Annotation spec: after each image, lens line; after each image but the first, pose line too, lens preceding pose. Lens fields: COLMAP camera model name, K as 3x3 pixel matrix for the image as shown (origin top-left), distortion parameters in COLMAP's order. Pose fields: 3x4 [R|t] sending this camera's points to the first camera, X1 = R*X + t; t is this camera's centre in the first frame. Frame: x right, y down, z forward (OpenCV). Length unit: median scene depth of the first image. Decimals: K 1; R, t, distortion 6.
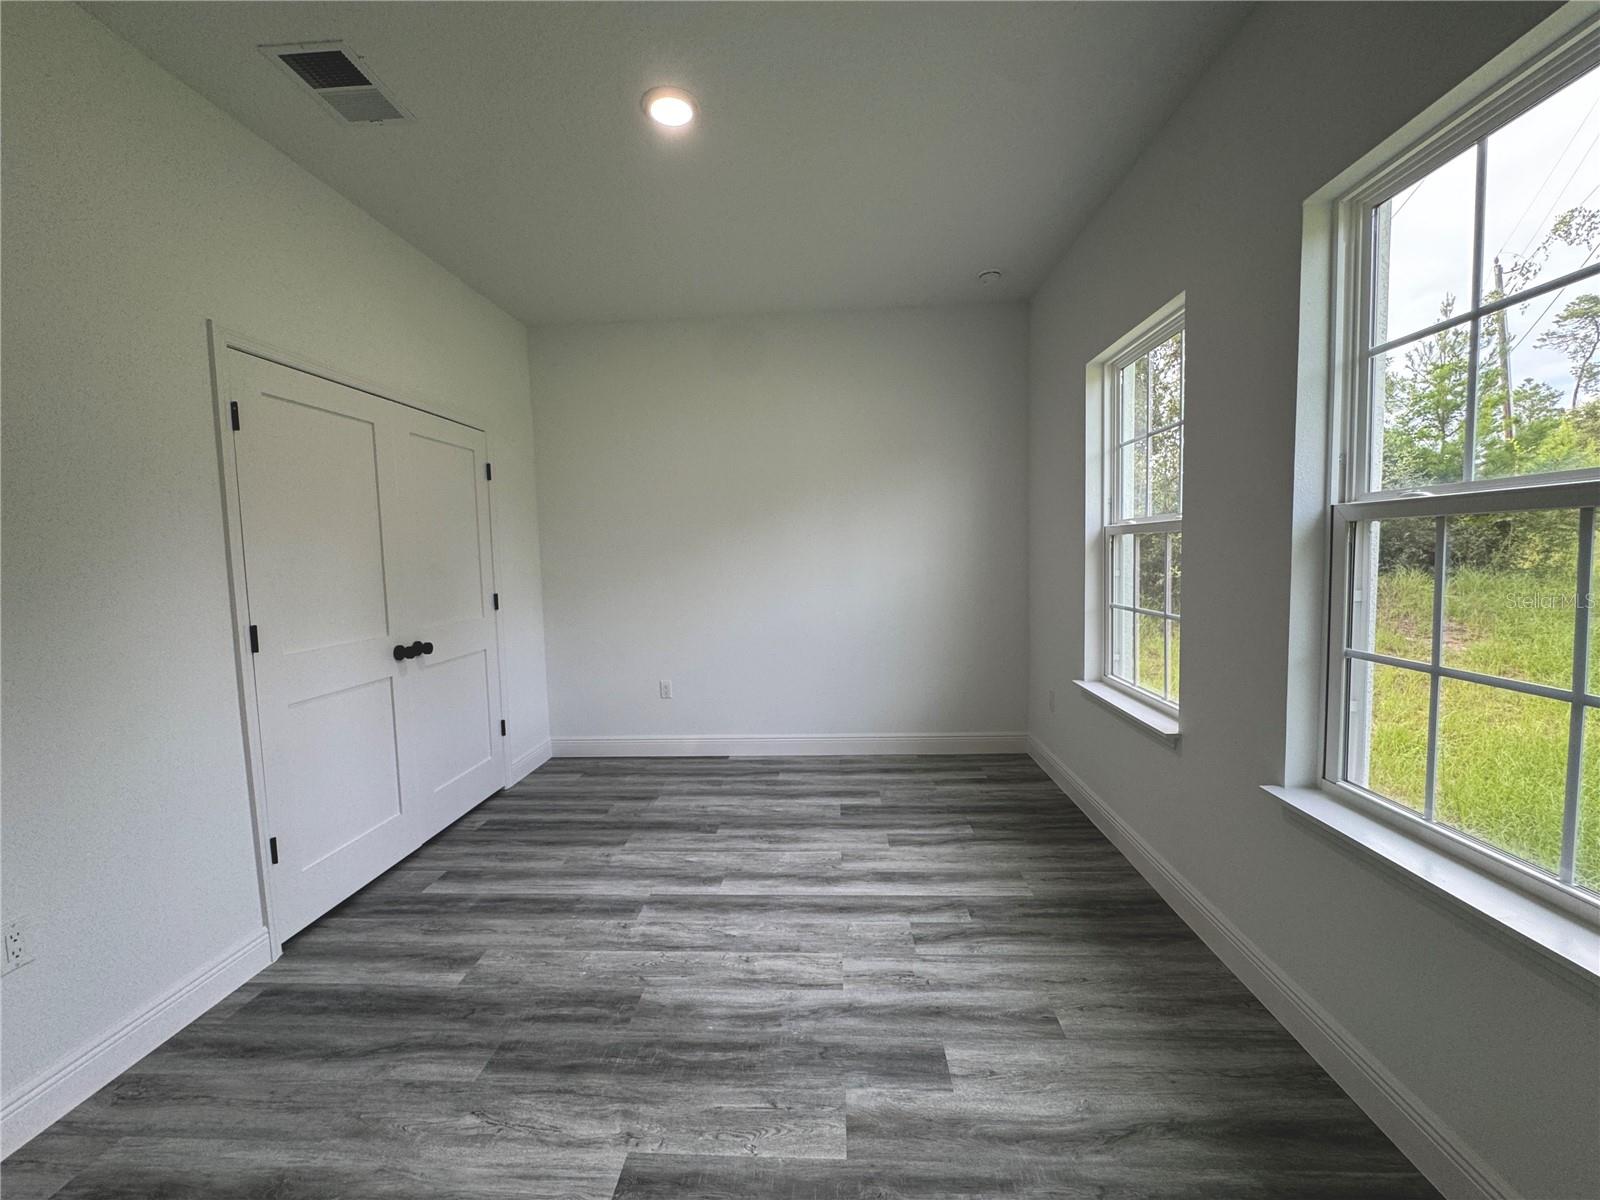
lens RADIAL K [[641.6, 0, 797.7], [0, 641.6, 598.1], [0, 0, 1]] dist [-0.005495, 0.000387]
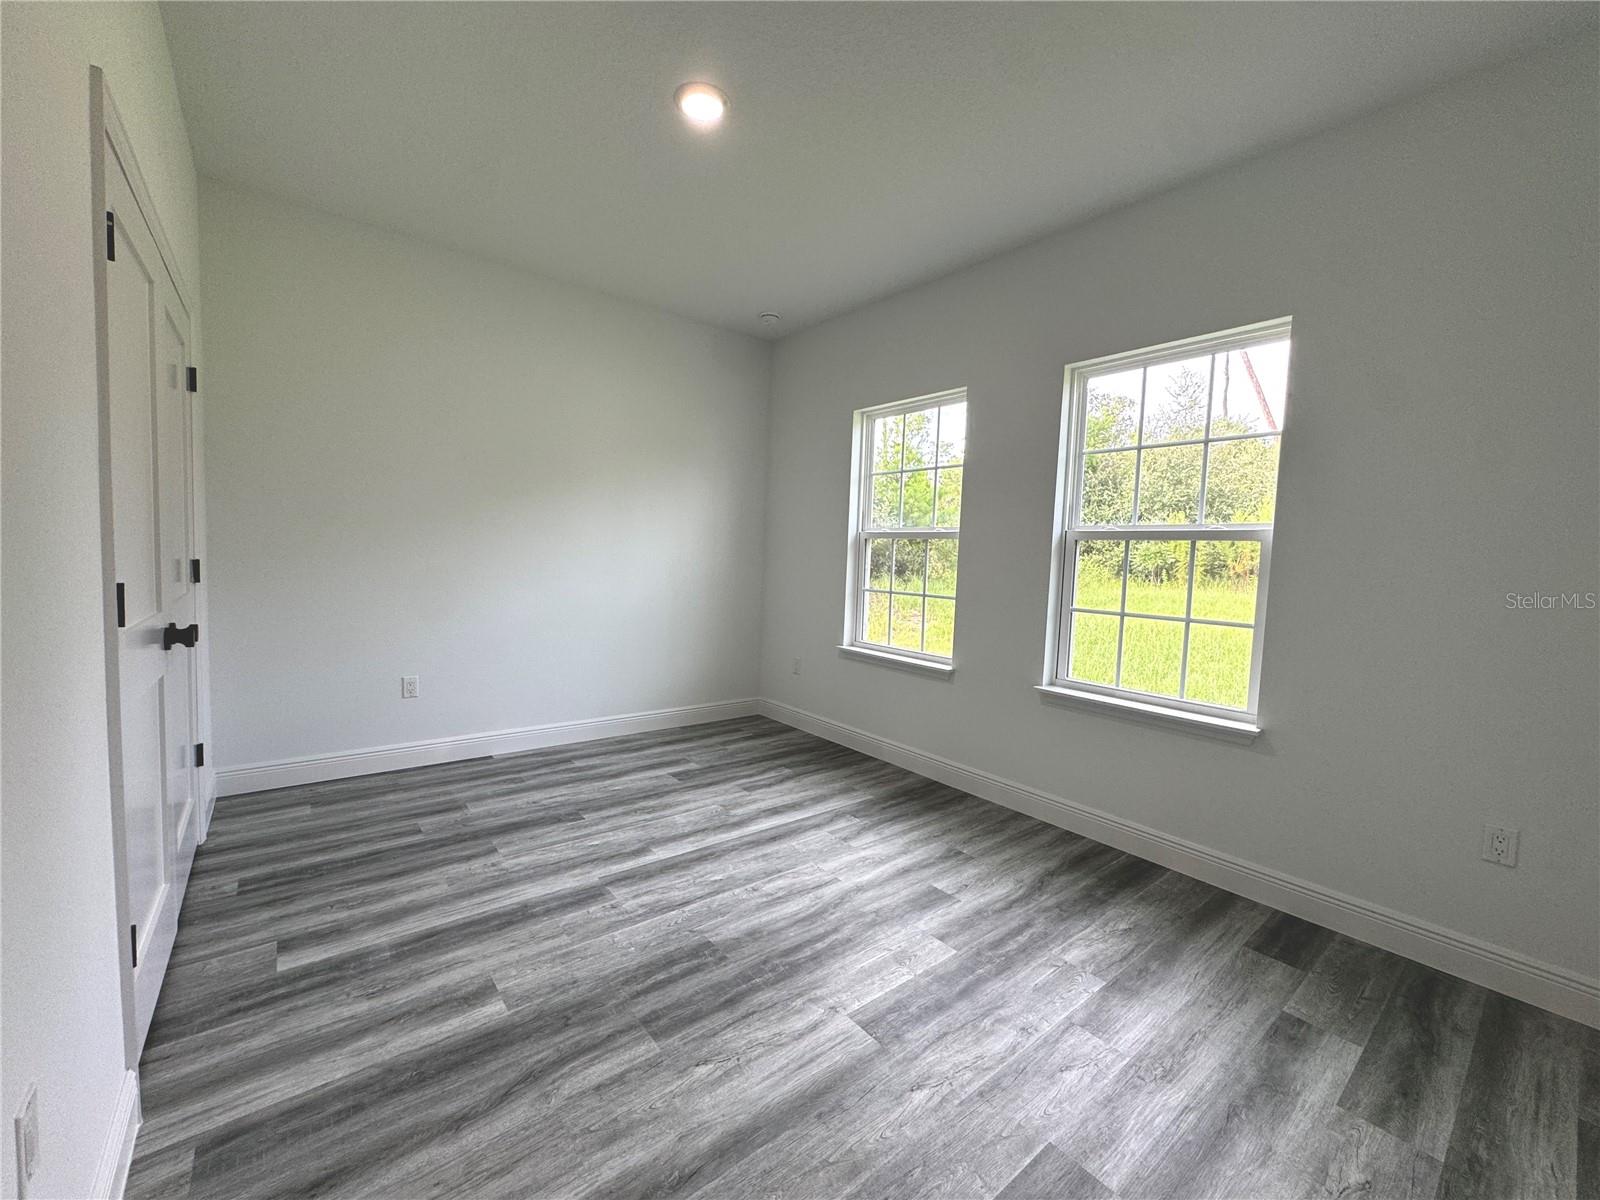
lens RADIAL K [[641.6, 0, 797.7], [0, 641.6, 598.1], [0, 0, 1]] dist [-0.005495, 0.000387]
pose [[0.740546, 0.010351, 0.671926, -0.573944], [-0.010521, 0.999937, -0.003808, 0.038165], [-0.671923, -0.004249, 0.740608, 0.079477]]
